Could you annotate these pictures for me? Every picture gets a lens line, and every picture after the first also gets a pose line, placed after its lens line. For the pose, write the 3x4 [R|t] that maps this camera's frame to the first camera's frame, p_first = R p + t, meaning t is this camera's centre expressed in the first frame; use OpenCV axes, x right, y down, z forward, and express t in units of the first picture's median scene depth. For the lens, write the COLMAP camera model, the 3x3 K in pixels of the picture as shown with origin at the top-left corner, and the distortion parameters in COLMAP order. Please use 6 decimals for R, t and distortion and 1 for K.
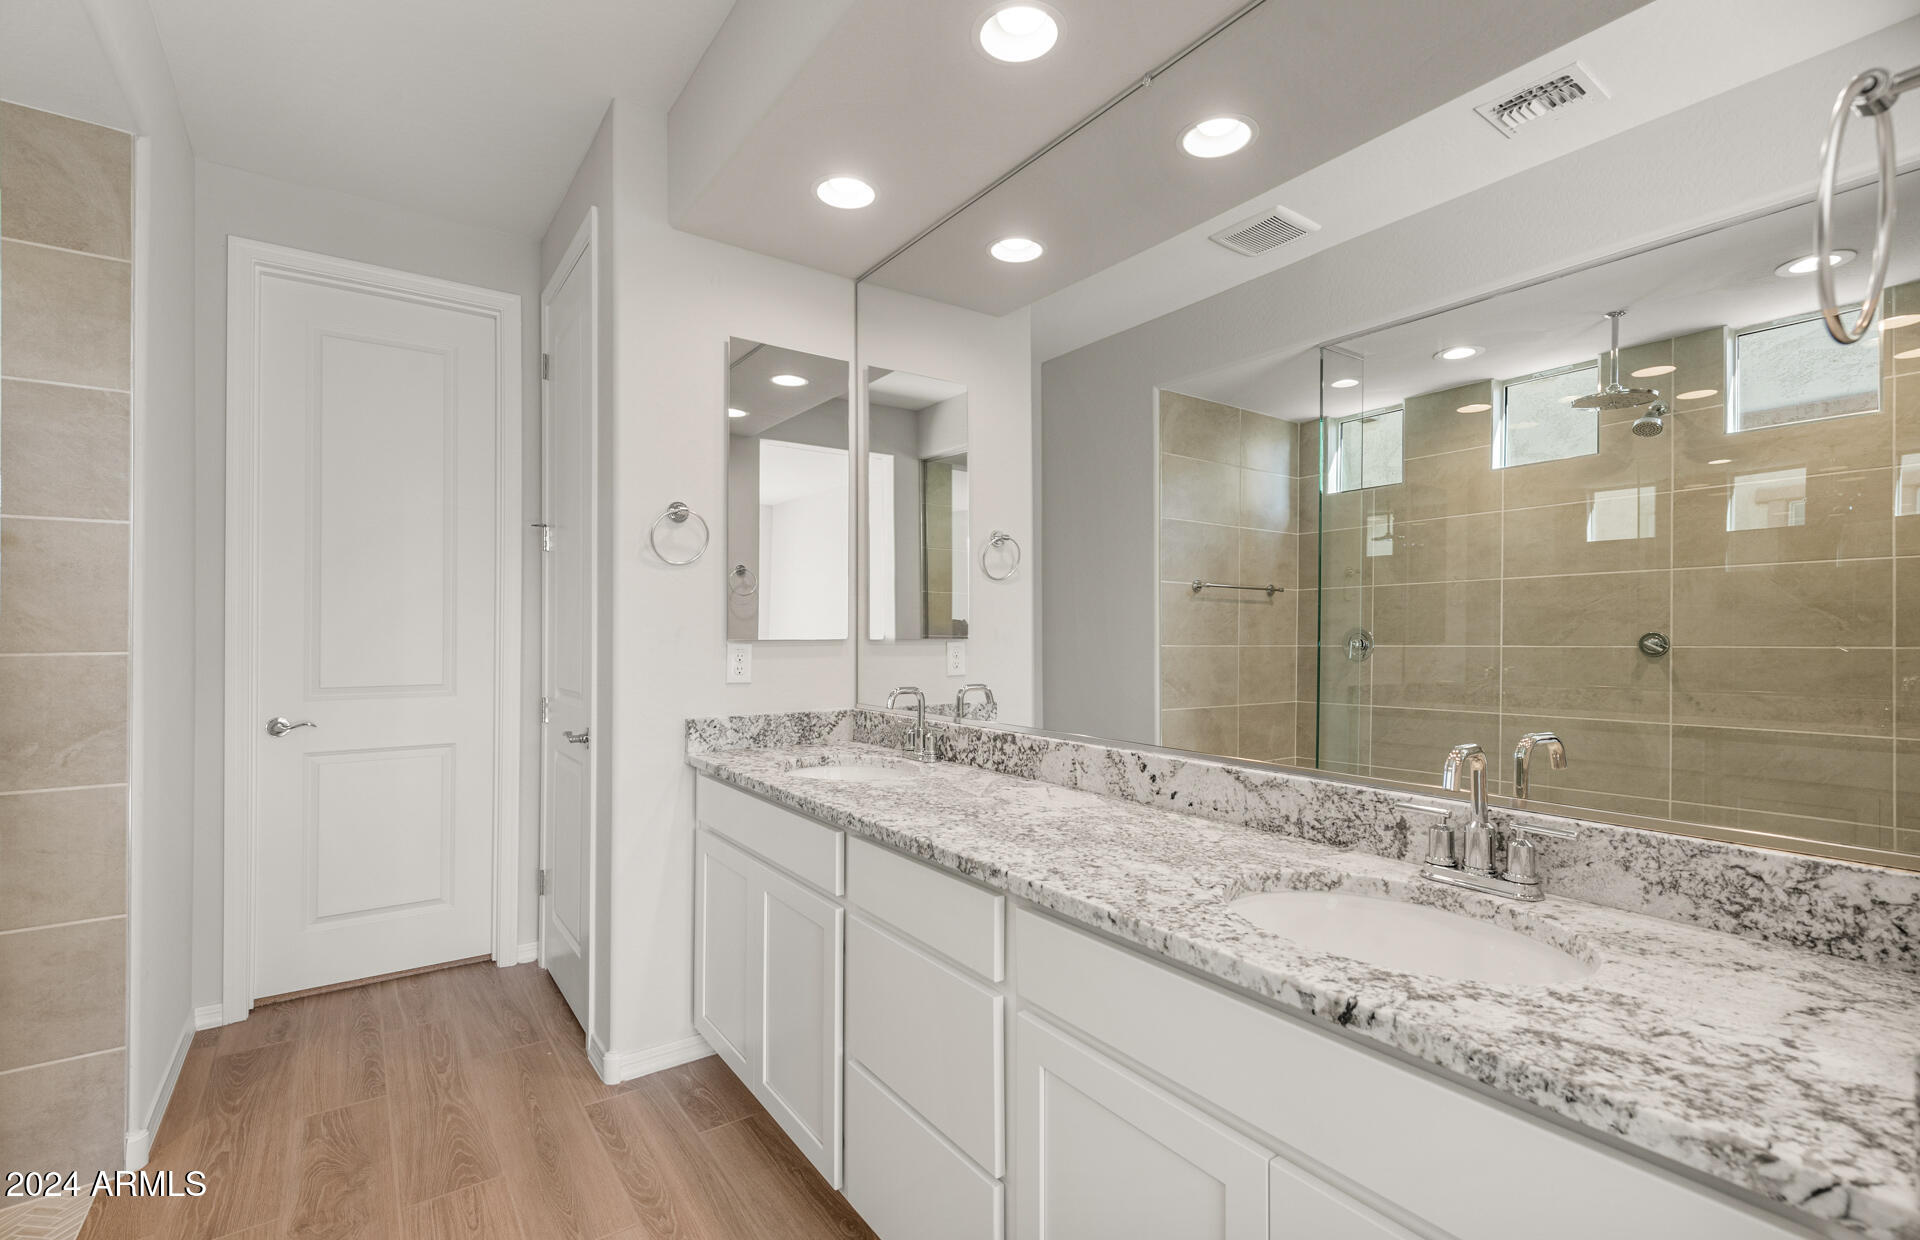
lens RADIAL K [[876.1, 0, 1032.3], [0, 876.1, 628.6], [0, 0, 1]] dist [0.002006, 0.000010]
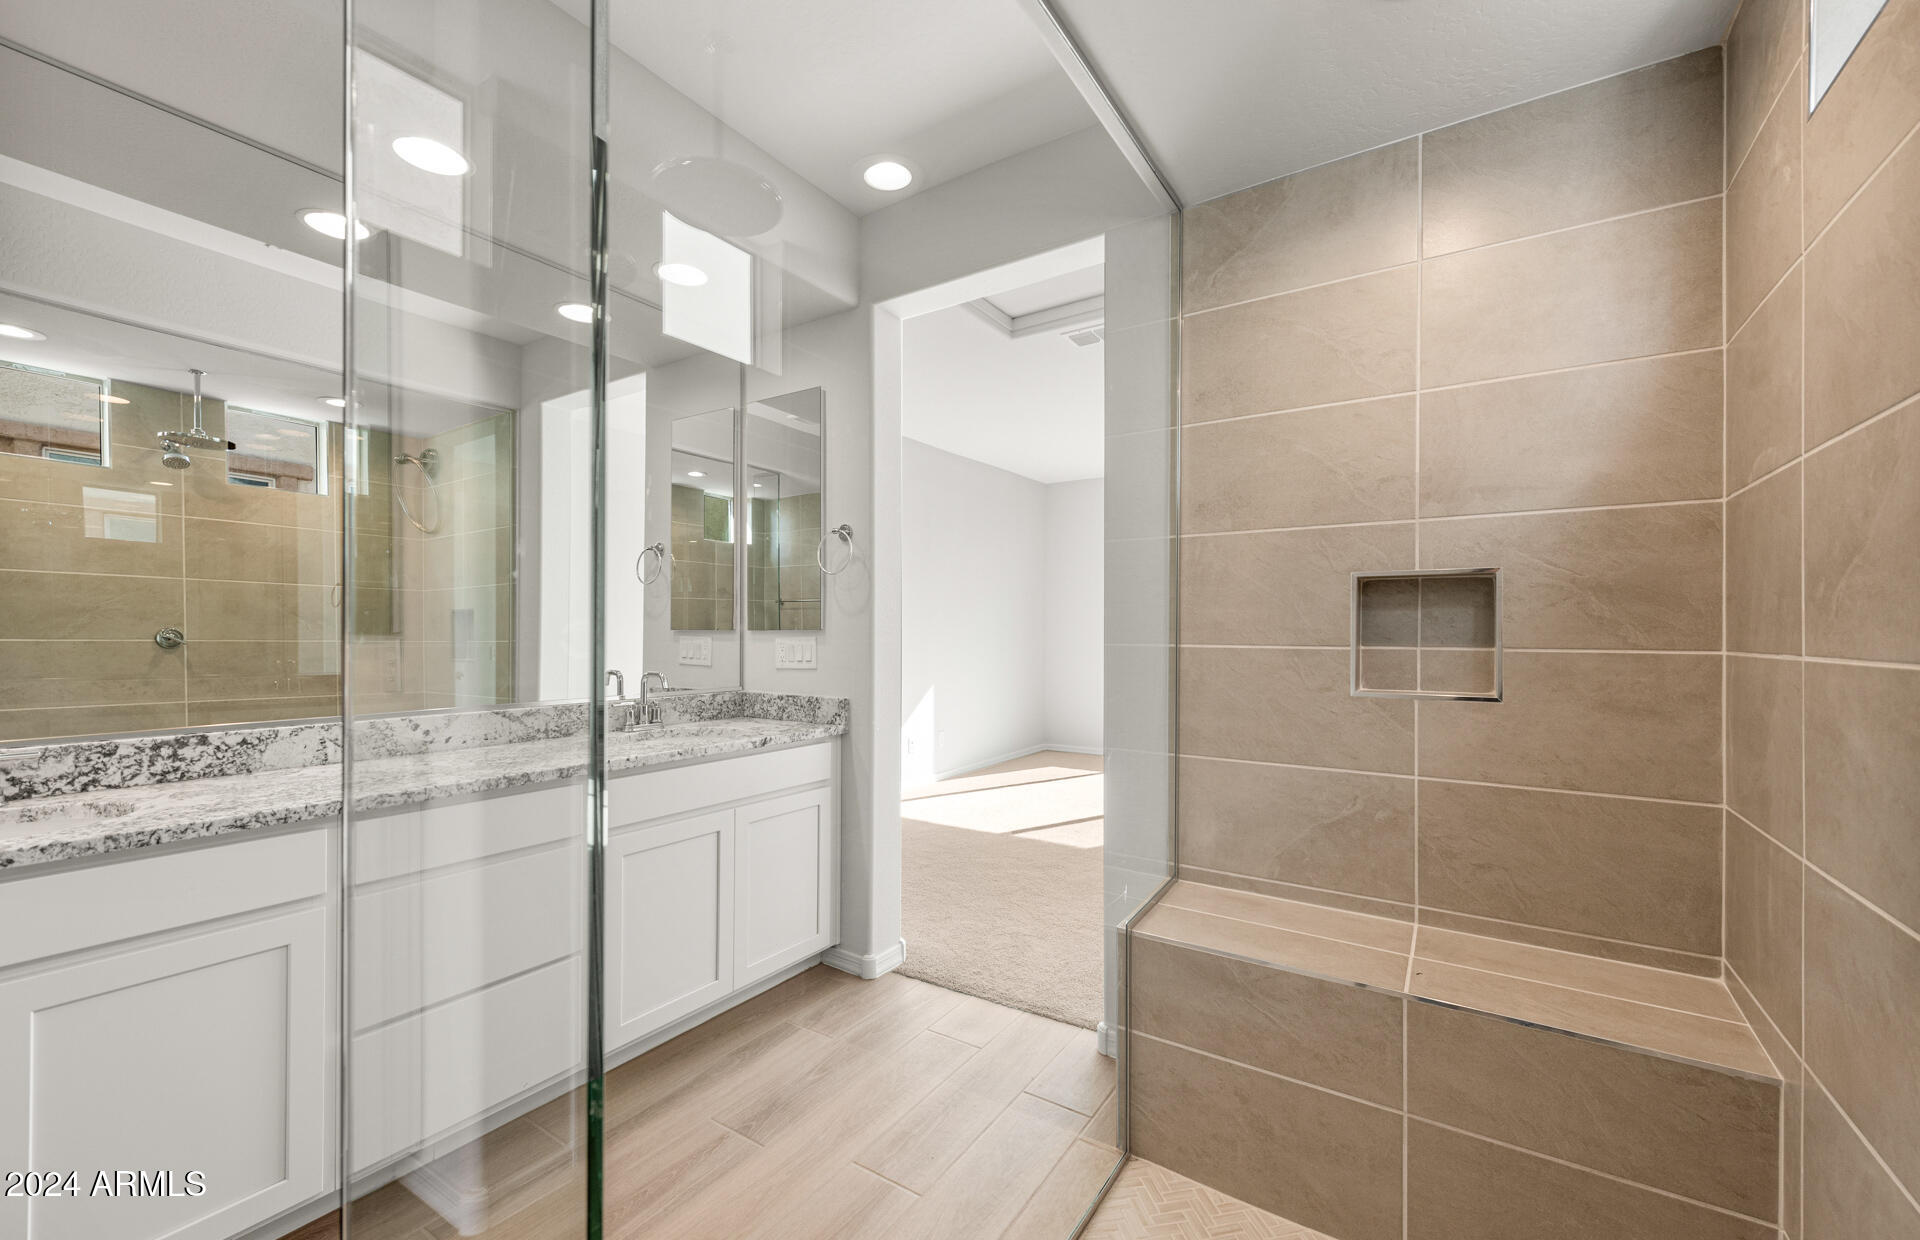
lens RADIAL K [[772.7, 0, 951.6], [0, 772.7, 631.2], [0, 0, 1]] dist [0.014560, -0.004512]
pose [[-0.341342, 0.001533, 0.939938, -1.069507], [-0.003018, 0.999992, -0.002727, 0.012068], [-0.939934, -0.003767, -0.341334, 0.545038]]
